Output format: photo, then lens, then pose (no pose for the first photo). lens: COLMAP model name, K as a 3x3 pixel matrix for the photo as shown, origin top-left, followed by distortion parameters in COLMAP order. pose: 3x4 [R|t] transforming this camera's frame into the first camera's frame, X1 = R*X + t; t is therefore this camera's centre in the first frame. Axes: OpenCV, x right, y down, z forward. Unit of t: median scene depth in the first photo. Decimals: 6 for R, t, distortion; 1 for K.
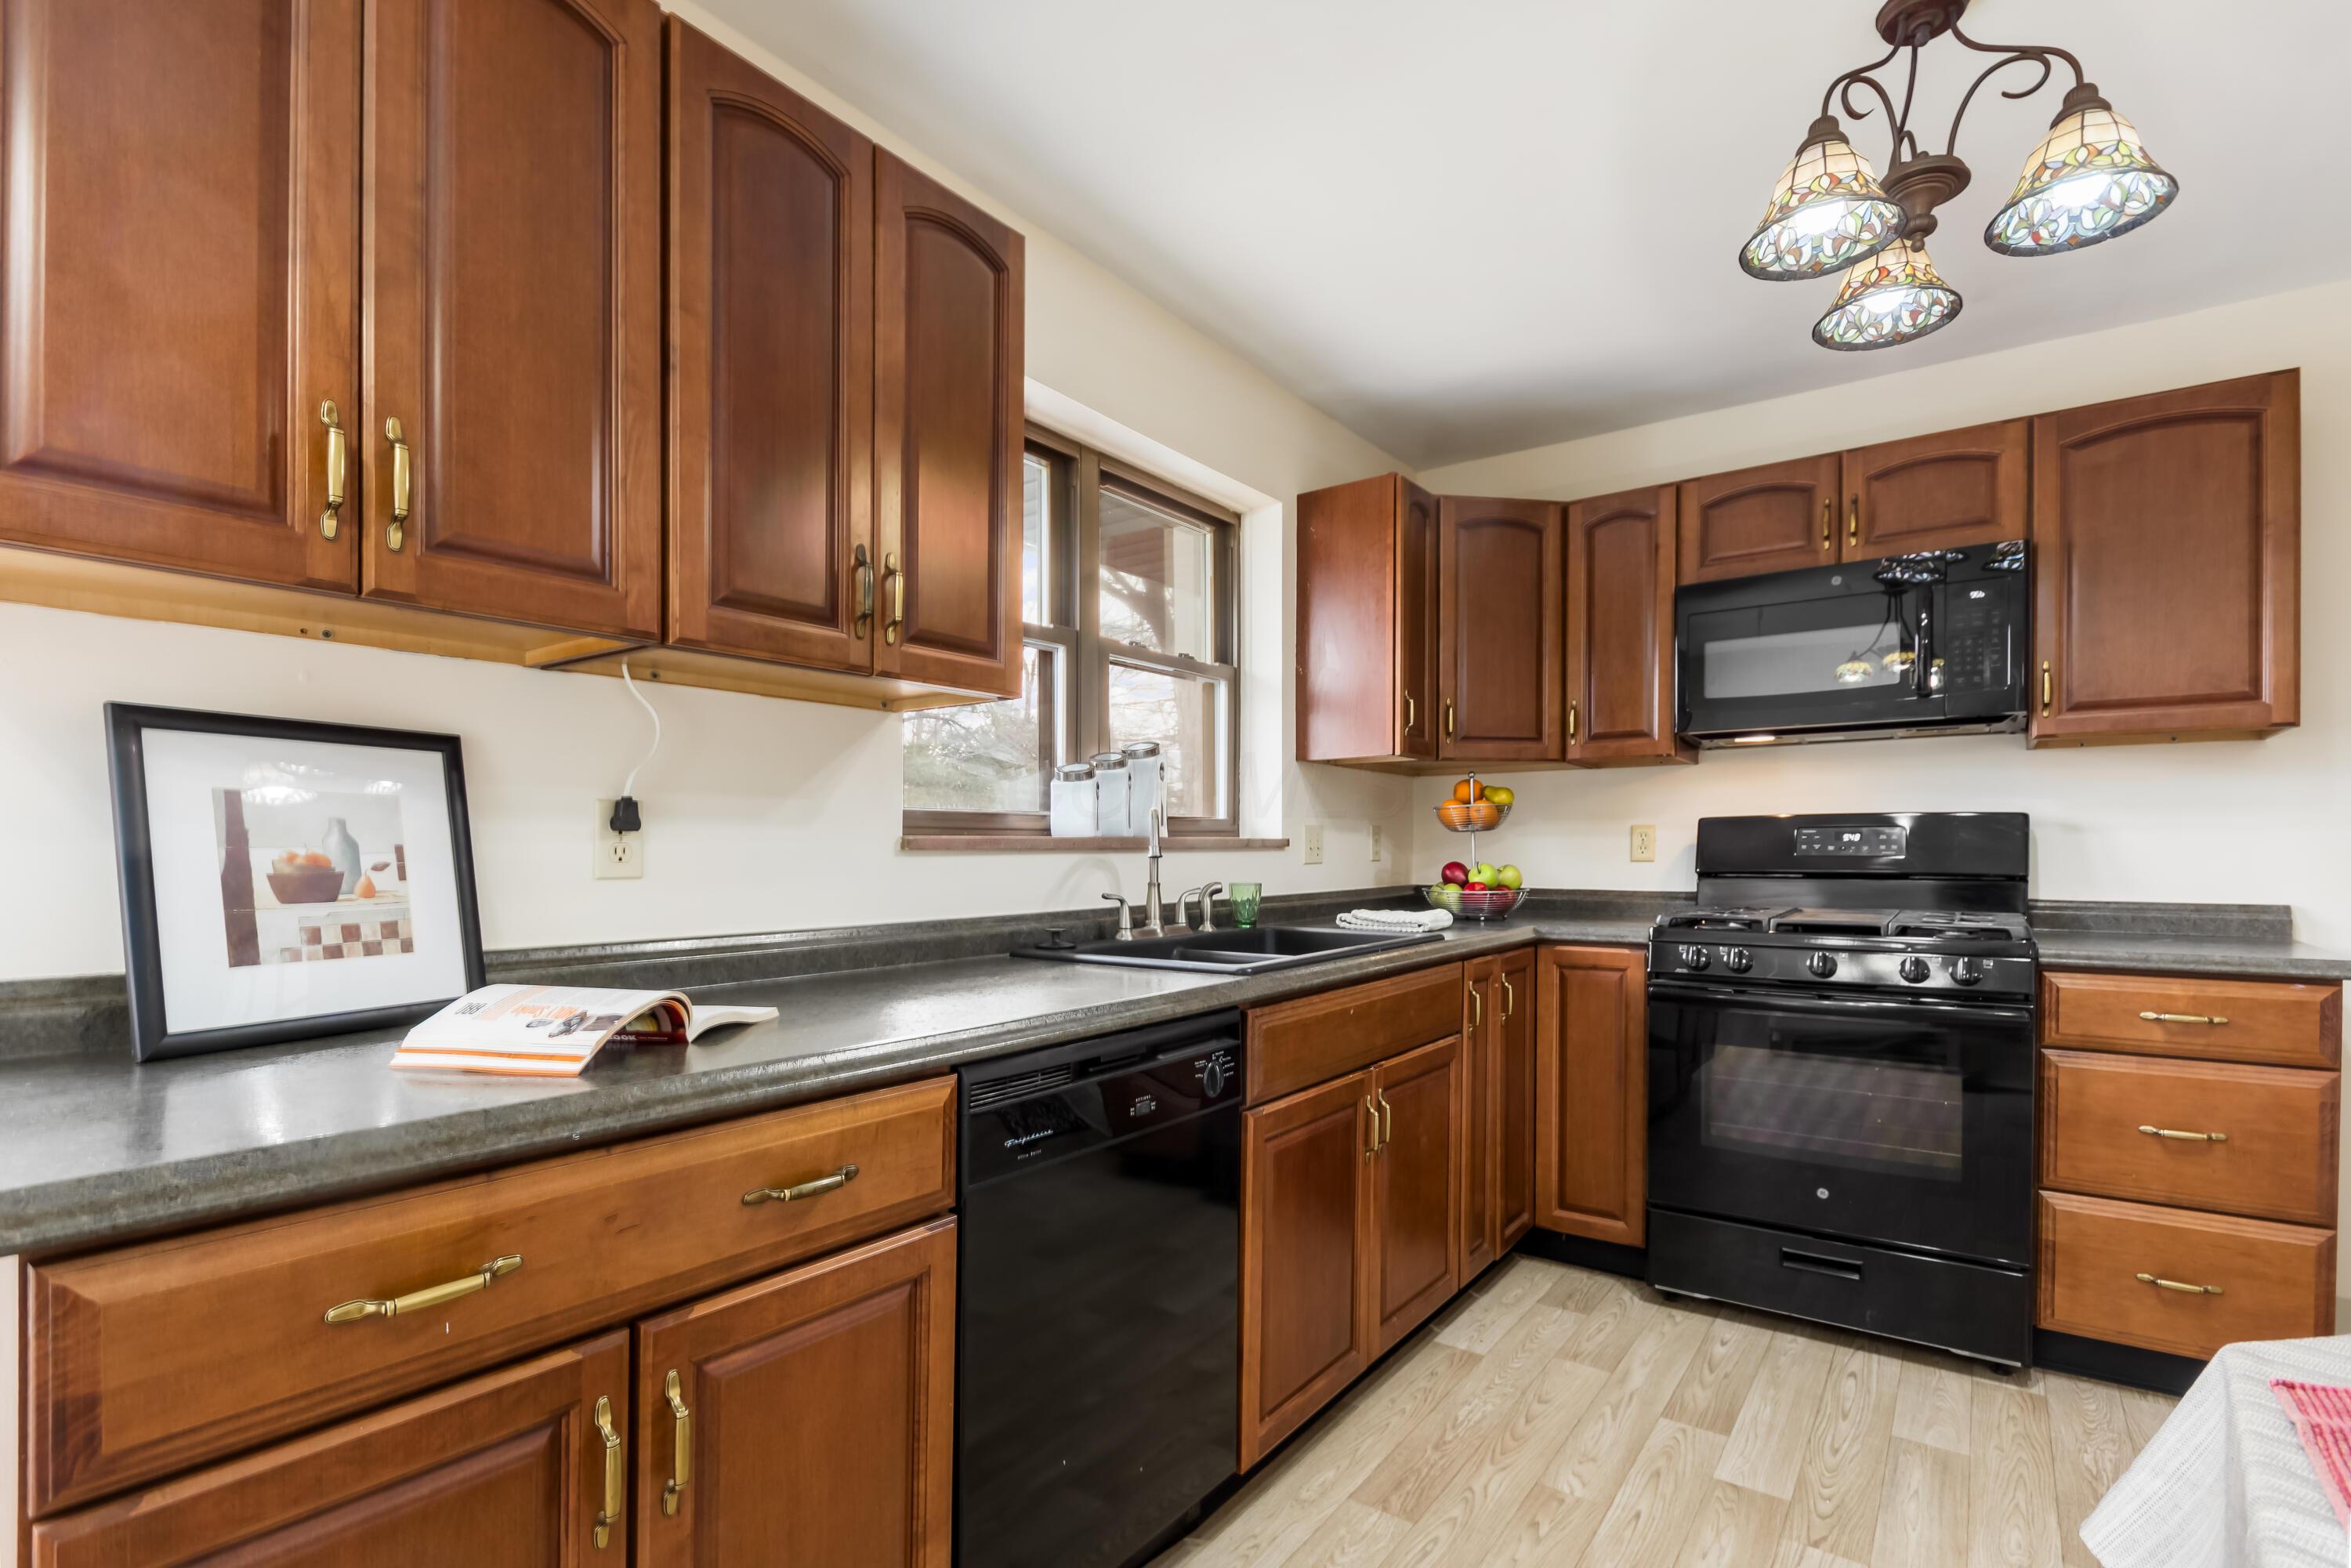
lens RADIAL K [[1089.0, 0, 1175.8], [0, 1089.0, 860.5], [0, 0, 1]] dist [-0.001549, -0.000429]
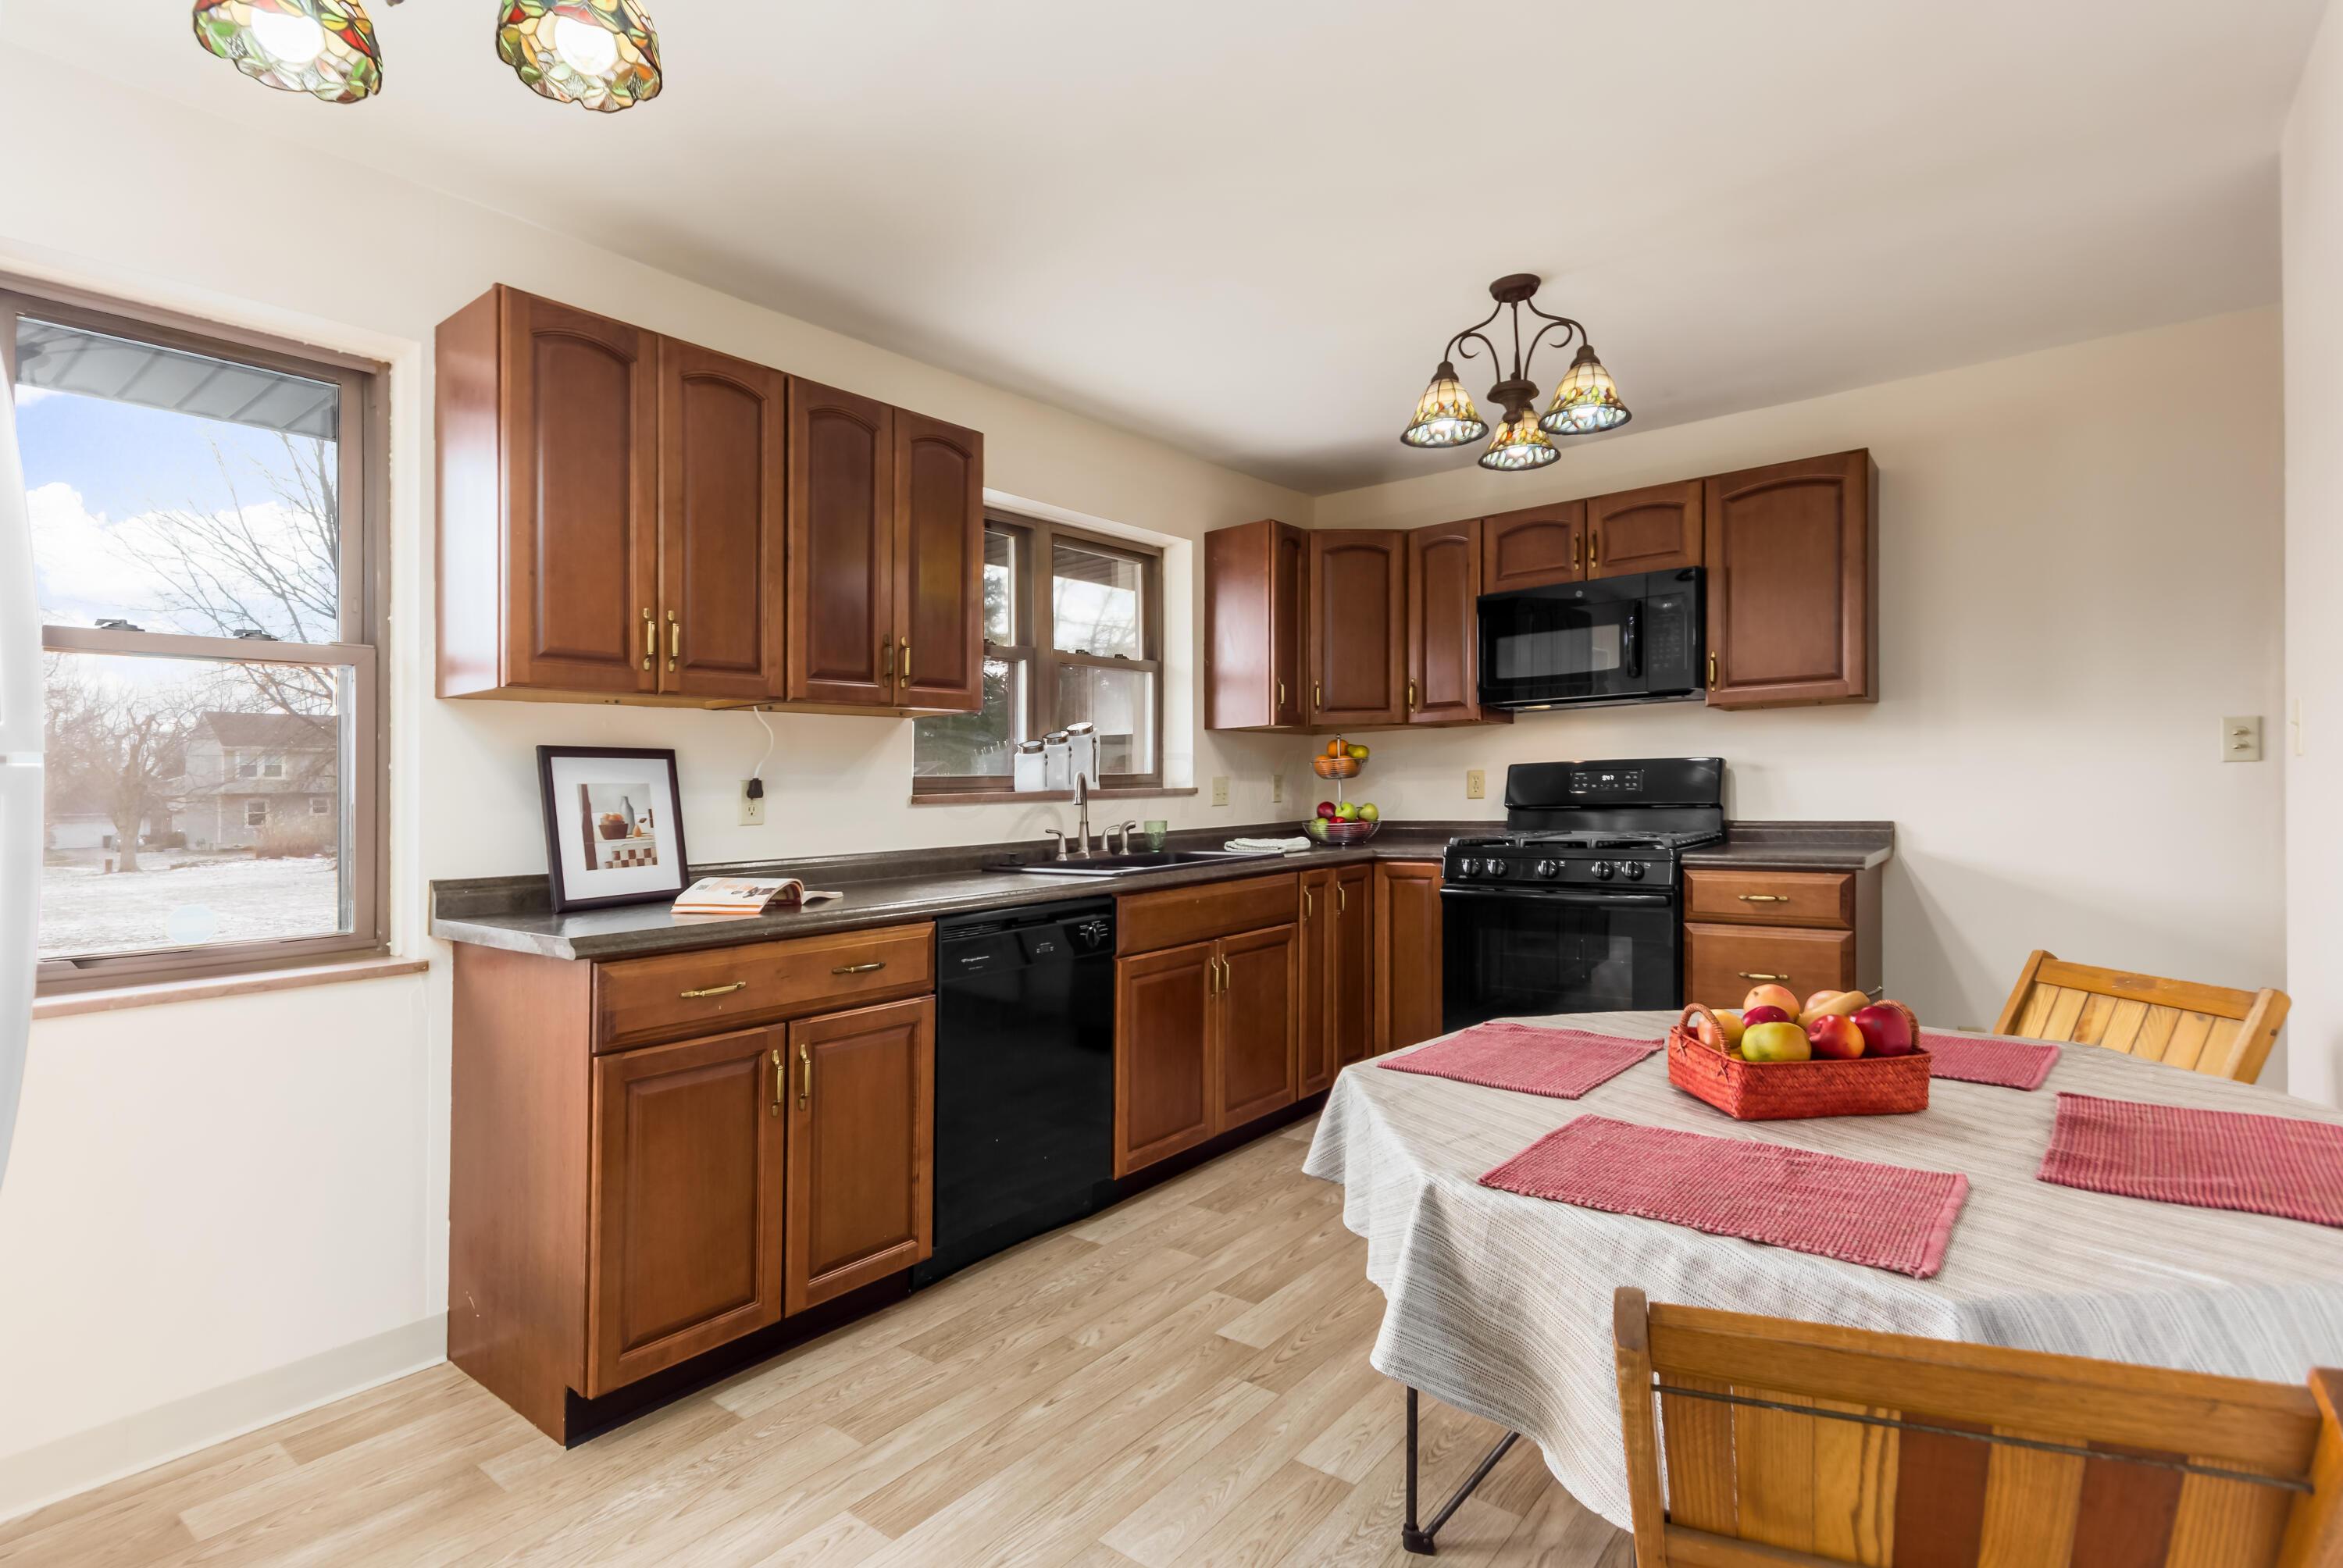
lens RADIAL K [[1139.9, 0, 1170.3], [0, 1139.9, 704.4], [0, 0, 1]] dist [-0.000611, -0.000032]
pose [[0.999071, -0.024859, -0.035192, 0.166197], [0.021771, 0.996095, -0.085563, -0.003446], [0.037181, 0.084717, 0.995711, -0.580267]]
